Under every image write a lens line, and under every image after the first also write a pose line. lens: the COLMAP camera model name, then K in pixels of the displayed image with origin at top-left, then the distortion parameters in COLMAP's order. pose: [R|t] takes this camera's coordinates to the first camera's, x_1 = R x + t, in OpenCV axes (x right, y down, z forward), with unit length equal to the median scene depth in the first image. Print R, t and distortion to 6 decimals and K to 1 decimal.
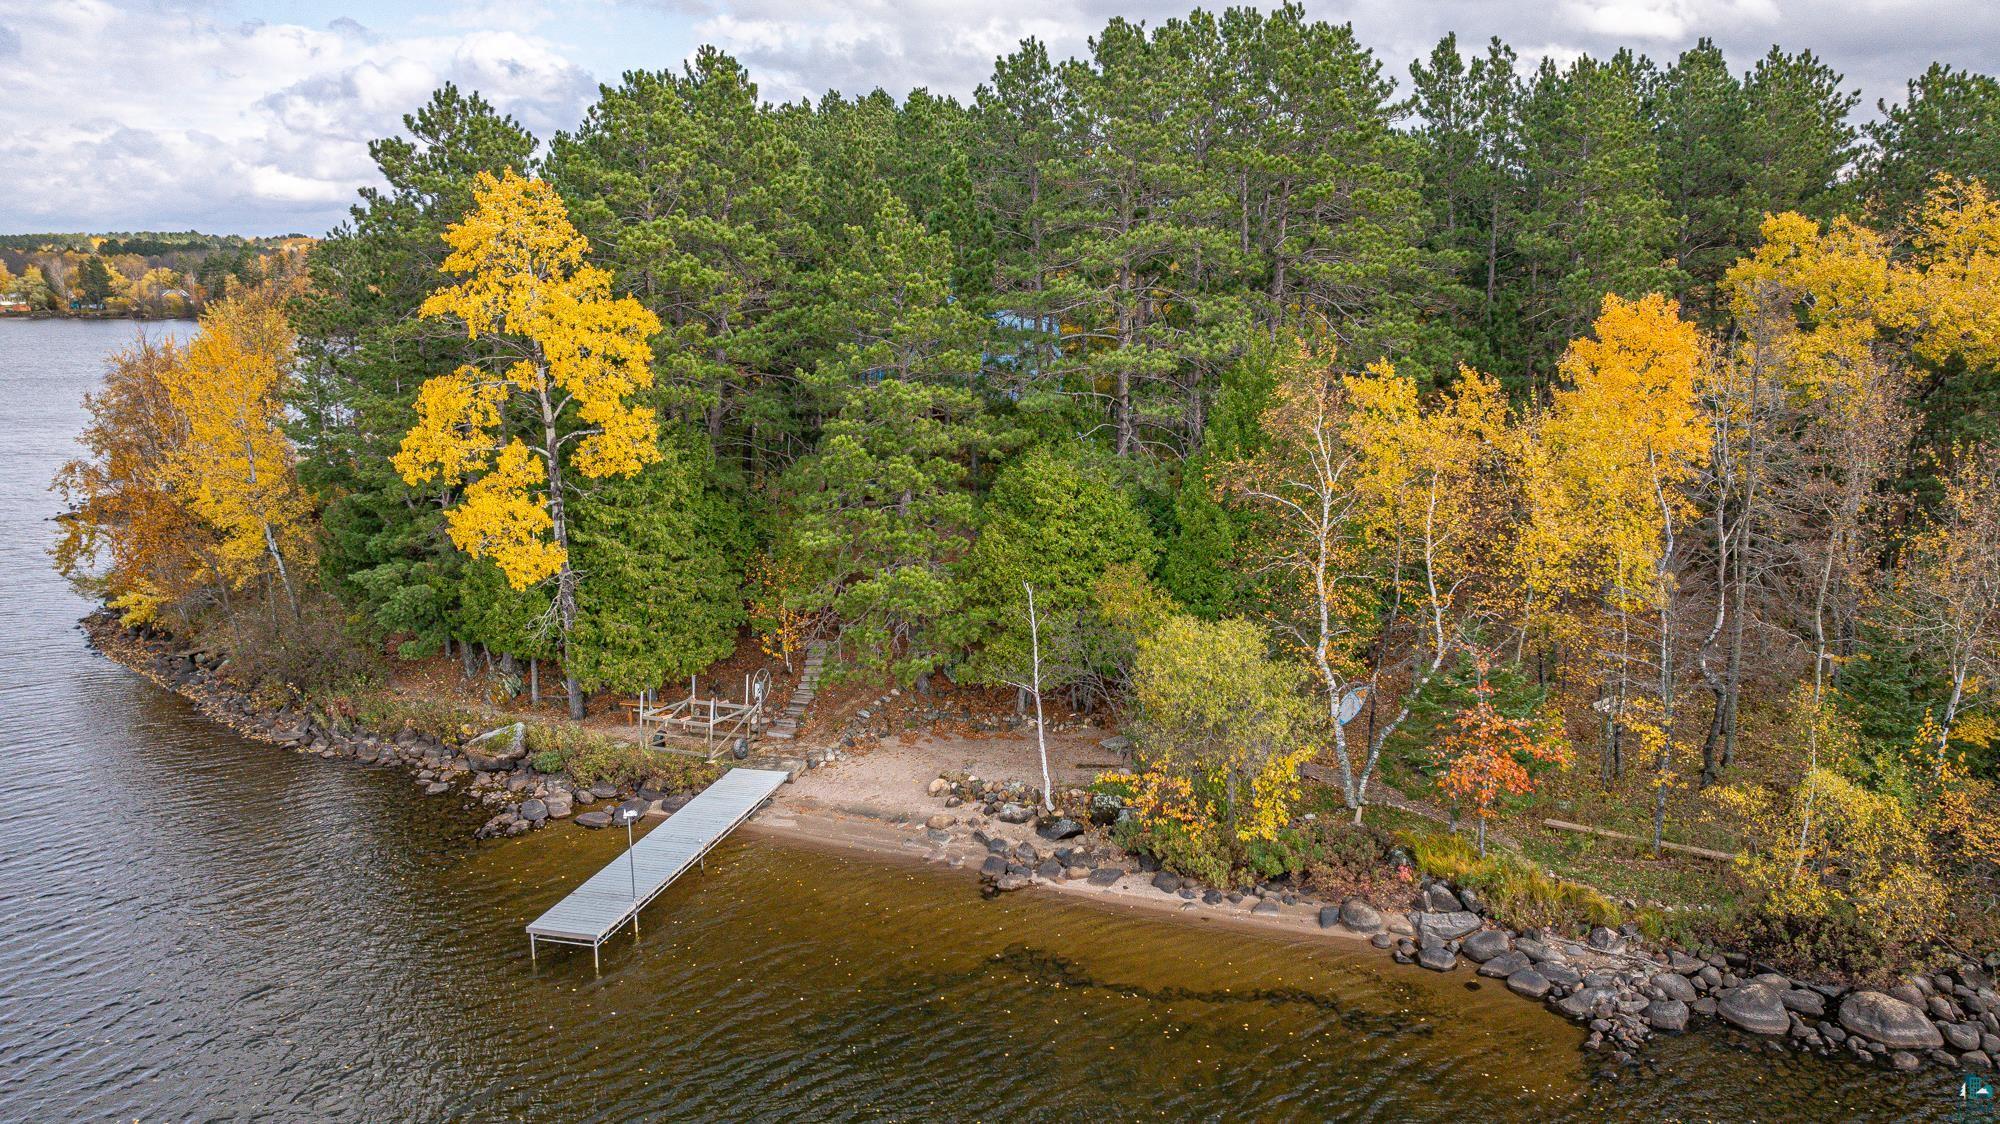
lens RADIAL K [[1442.5, 0, 1009.9], [0, 1442.5, 540.1], [0, 0, 1]] dist [-0.004532, 0.004574]
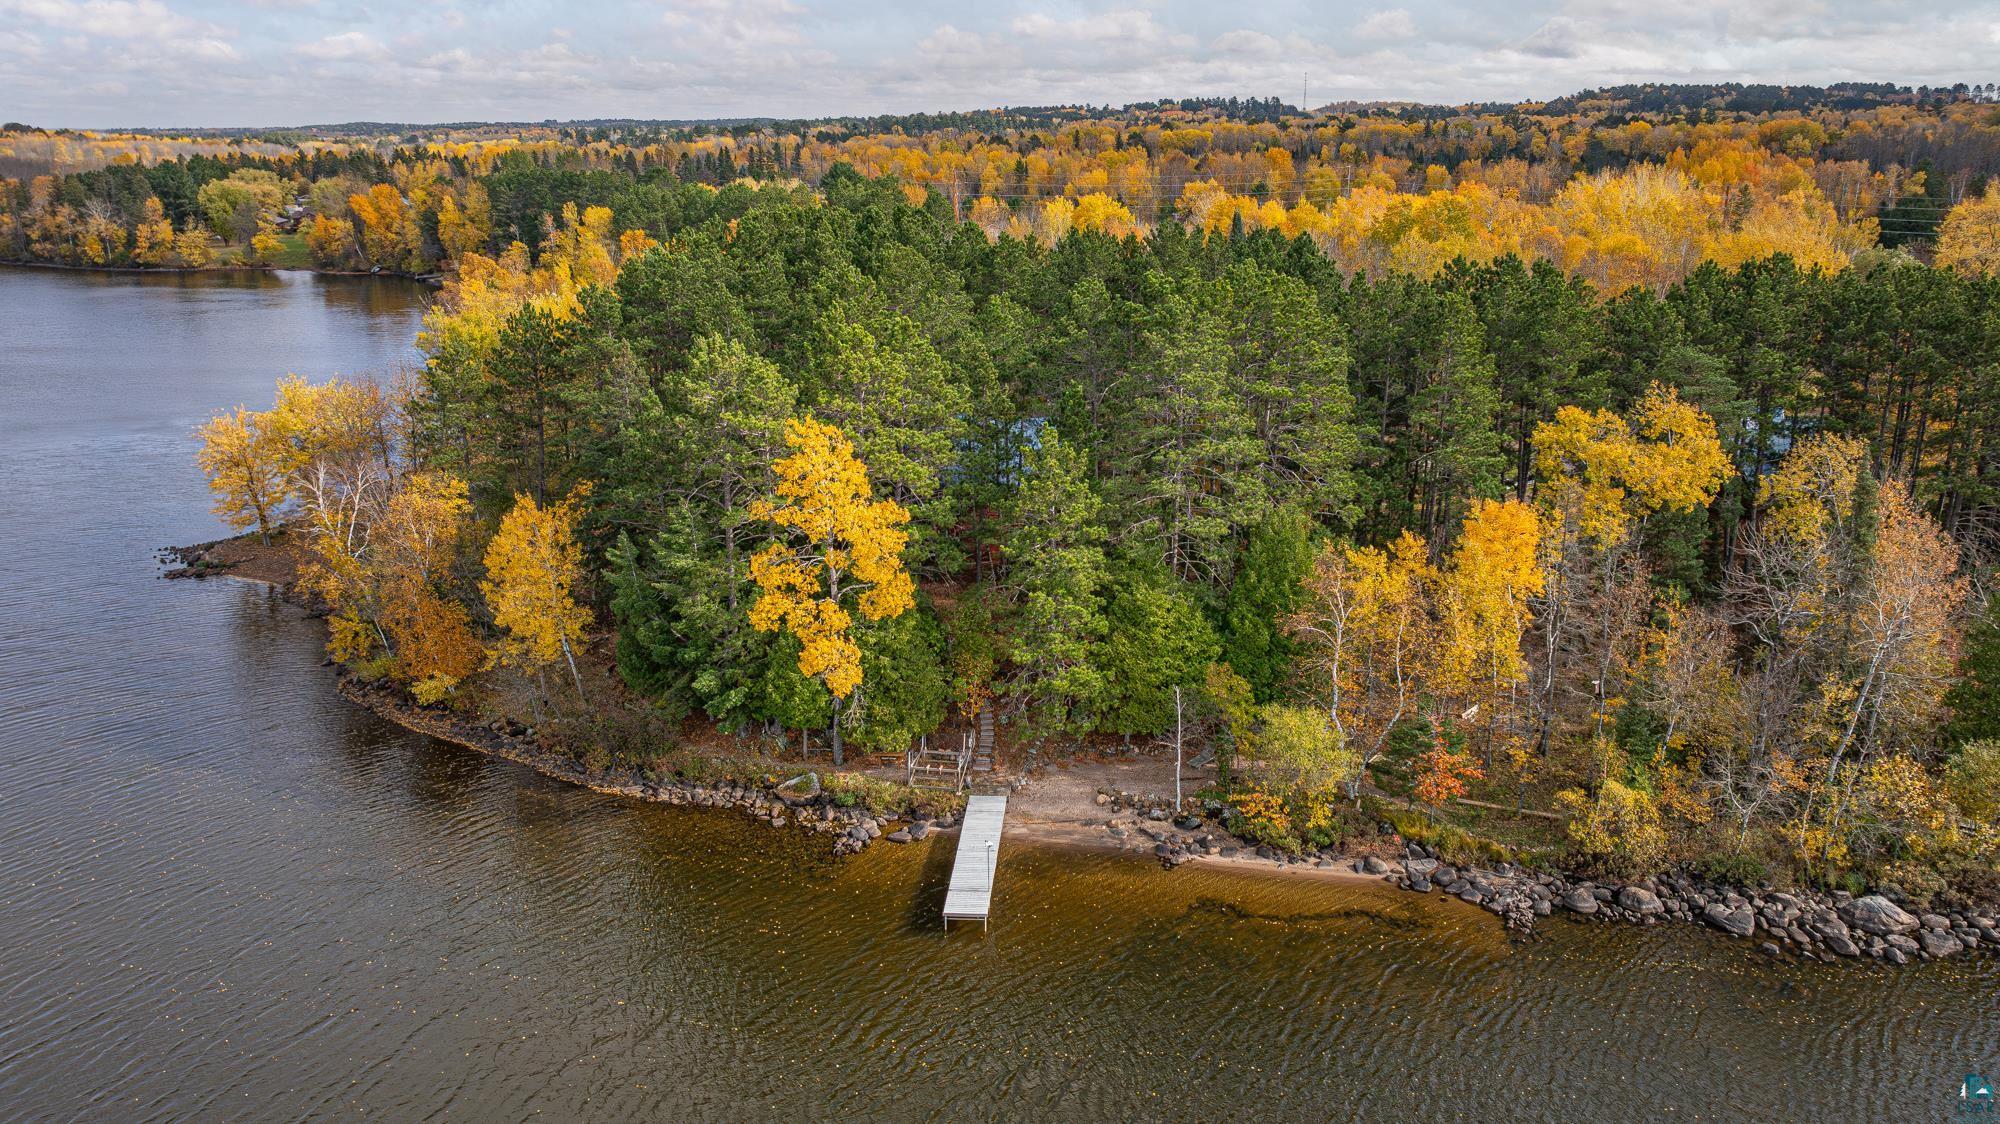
lens RADIAL K [[1436.4, 0, 1000.0], [0, 1436.4, 562.0], [0, 0, 1]] dist [-0.022536, 0.000331]
pose [[0.984043, -0.046061, 0.171865, -0.516526], [0.029209, 0.994626, 0.099329, -0.314669], [-0.175517, -0.092724, 0.980100, -0.661948]]
